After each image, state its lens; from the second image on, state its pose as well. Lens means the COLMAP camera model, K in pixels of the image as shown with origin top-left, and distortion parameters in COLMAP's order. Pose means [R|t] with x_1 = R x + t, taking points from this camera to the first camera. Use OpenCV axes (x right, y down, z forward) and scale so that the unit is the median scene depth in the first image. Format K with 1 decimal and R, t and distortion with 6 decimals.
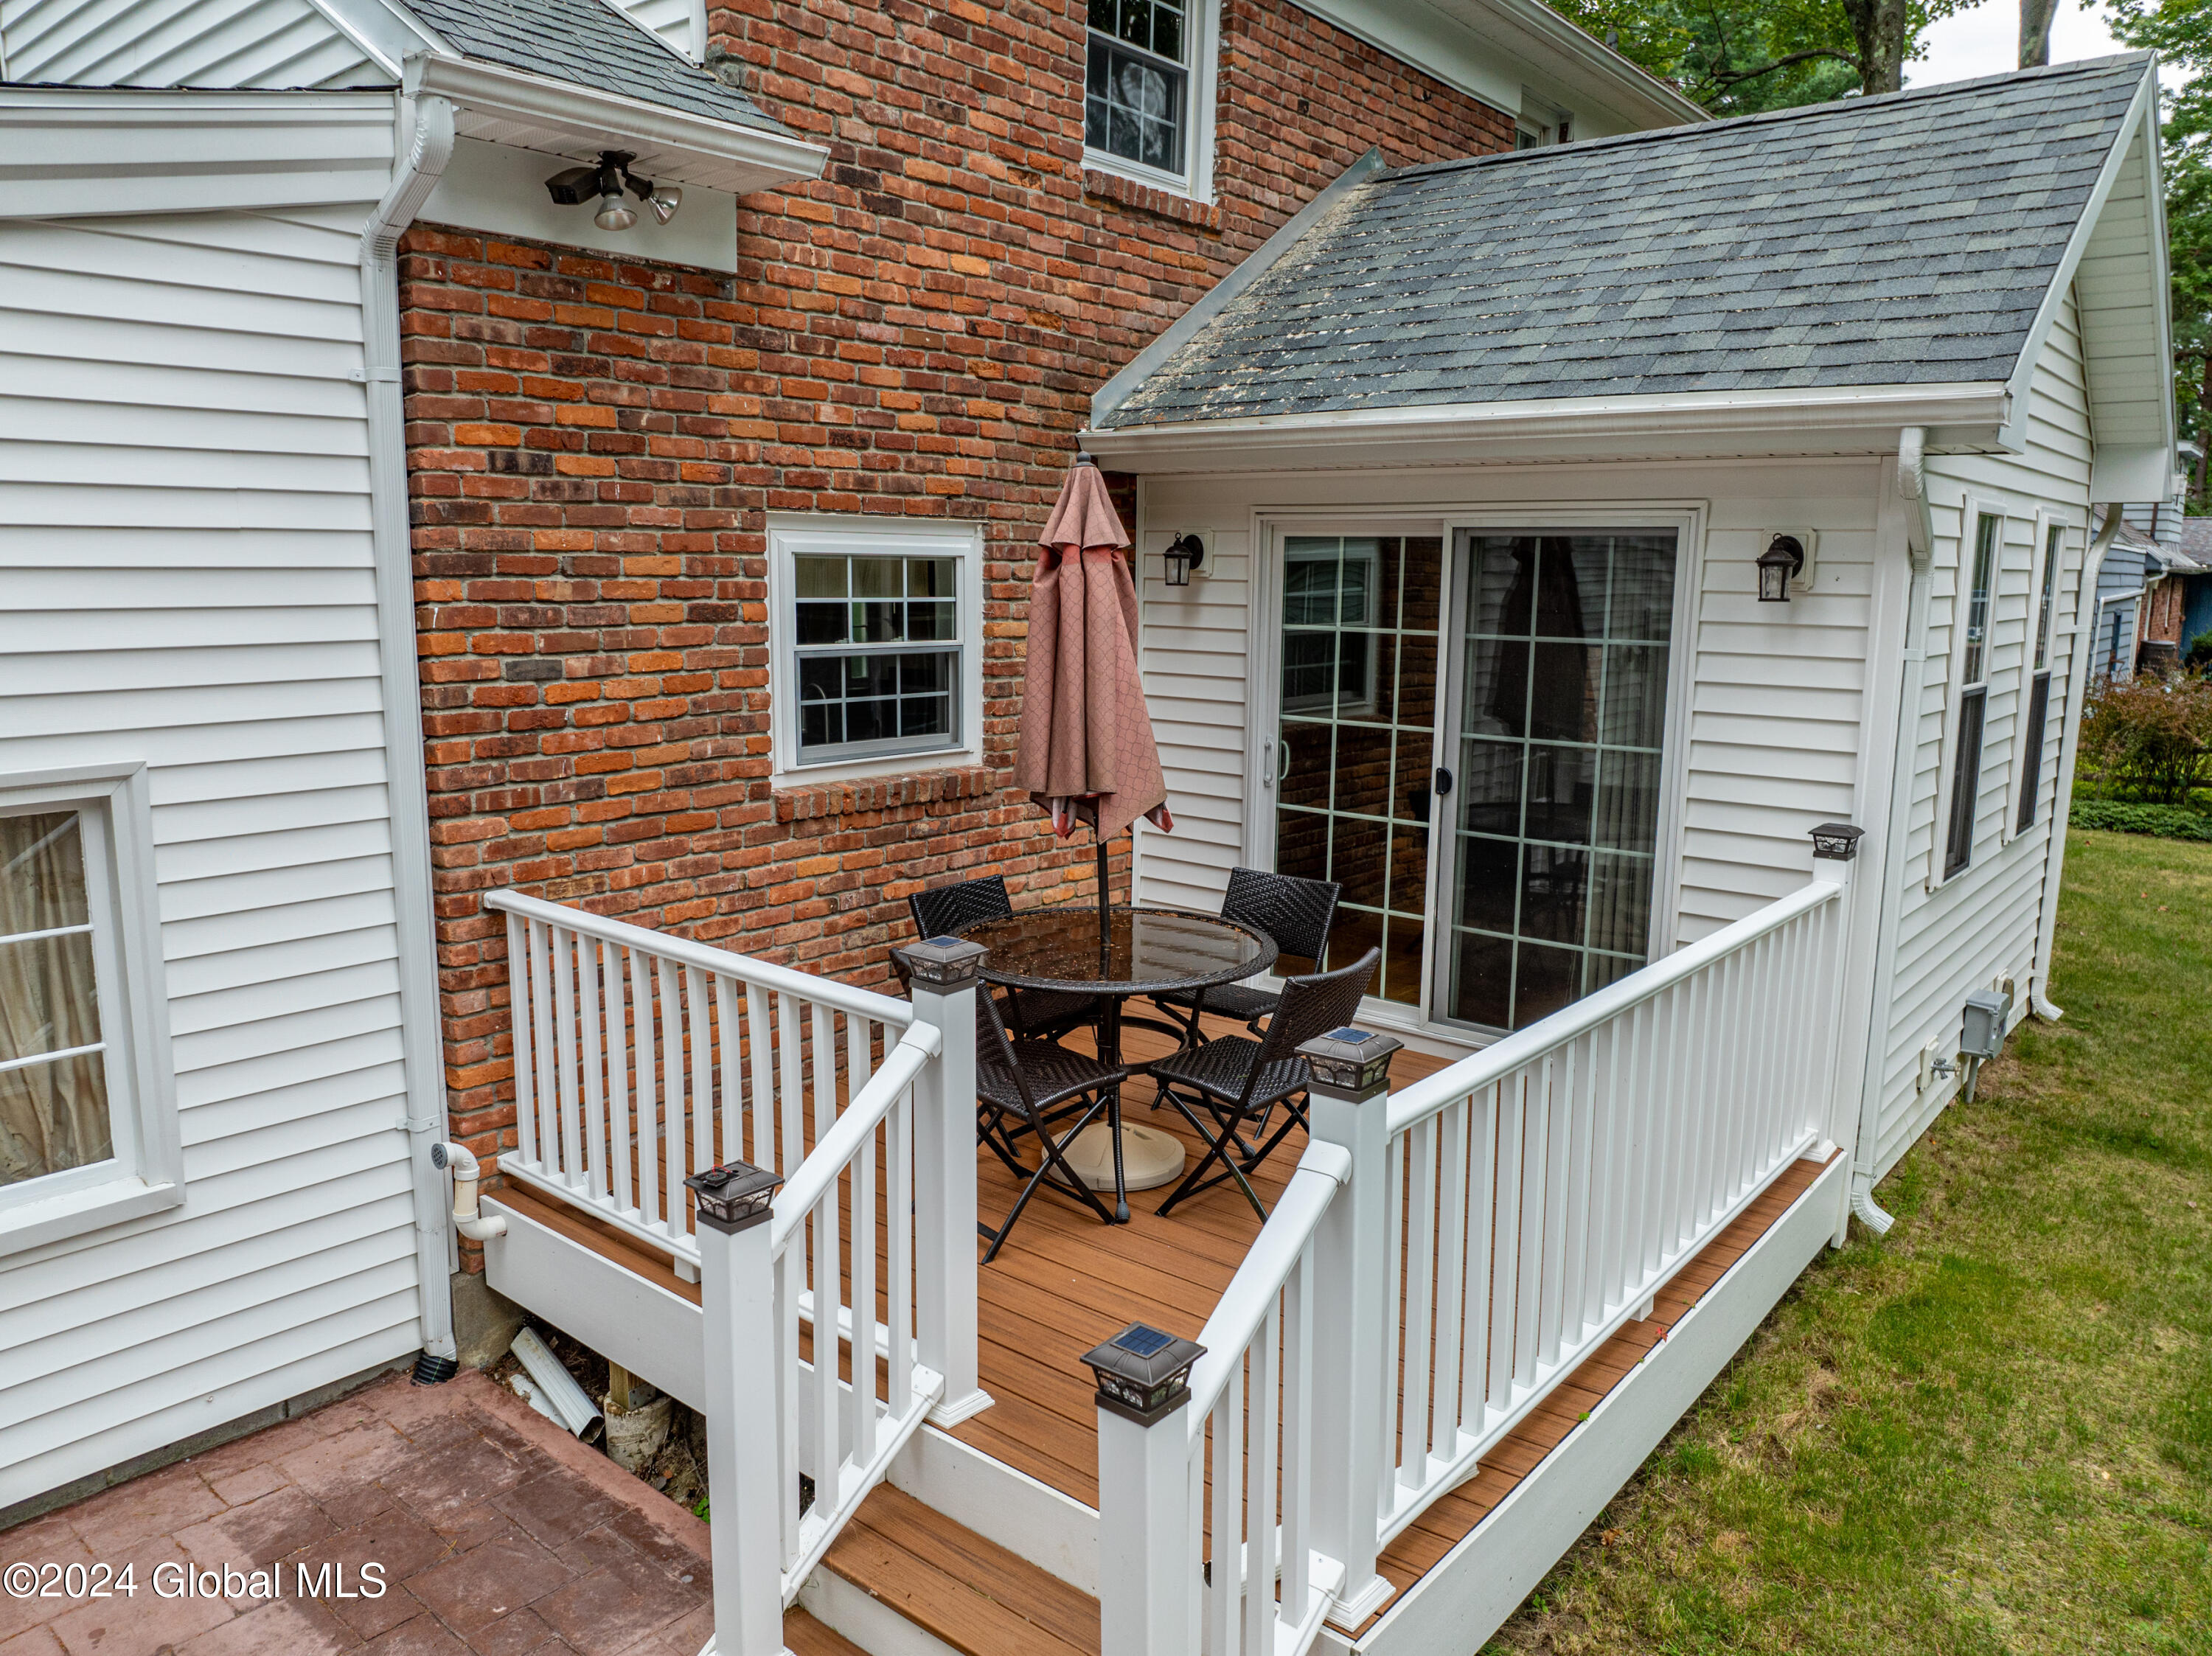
lens RADIAL K [[1560.5, 0, 1106.0], [0, 1560.5, 828.0], [0, 0, 1]] dist [-0.055706, 0.030783]
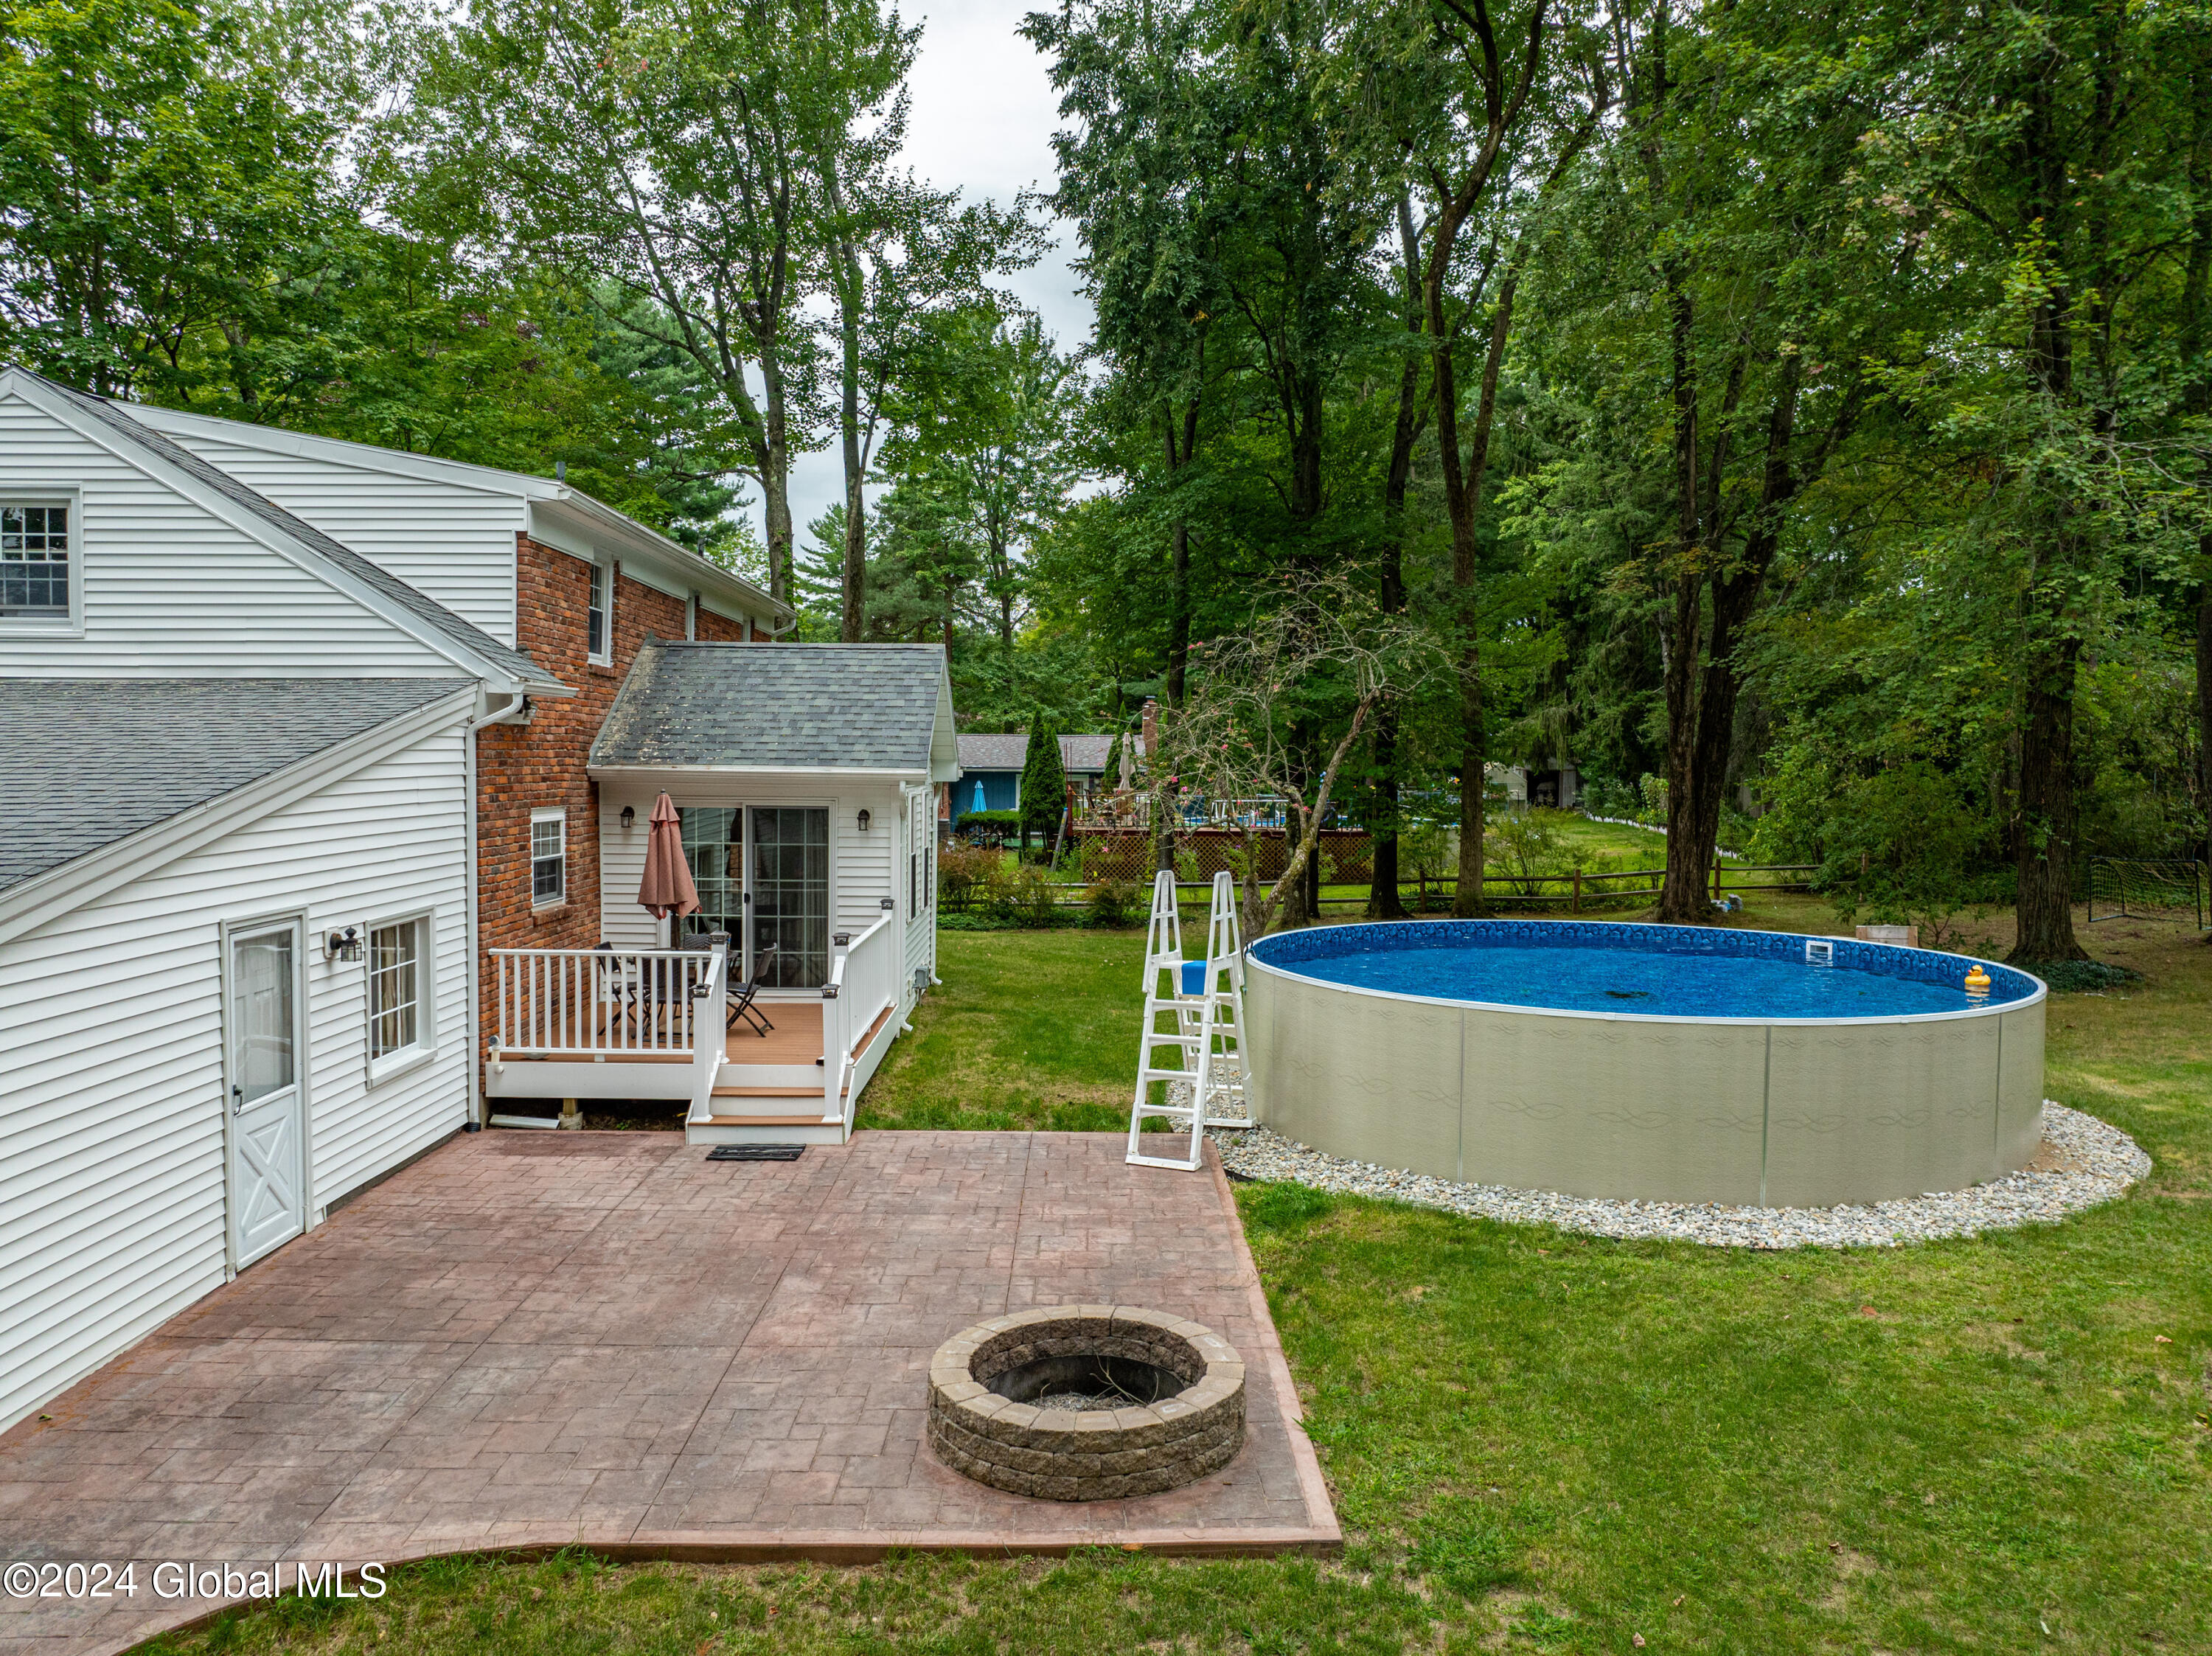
lens RADIAL K [[1560.5, 0, 1106.0], [0, 1560.5, 828.0], [0, 0, 1]] dist [-0.055706, 0.030783]
pose [[0.754823, -0.031836, 0.655156, -1.174811], [0.108186, 0.991184, -0.076480, 0.134555], [-0.646945, 0.128608, 0.751613, -1.577373]]
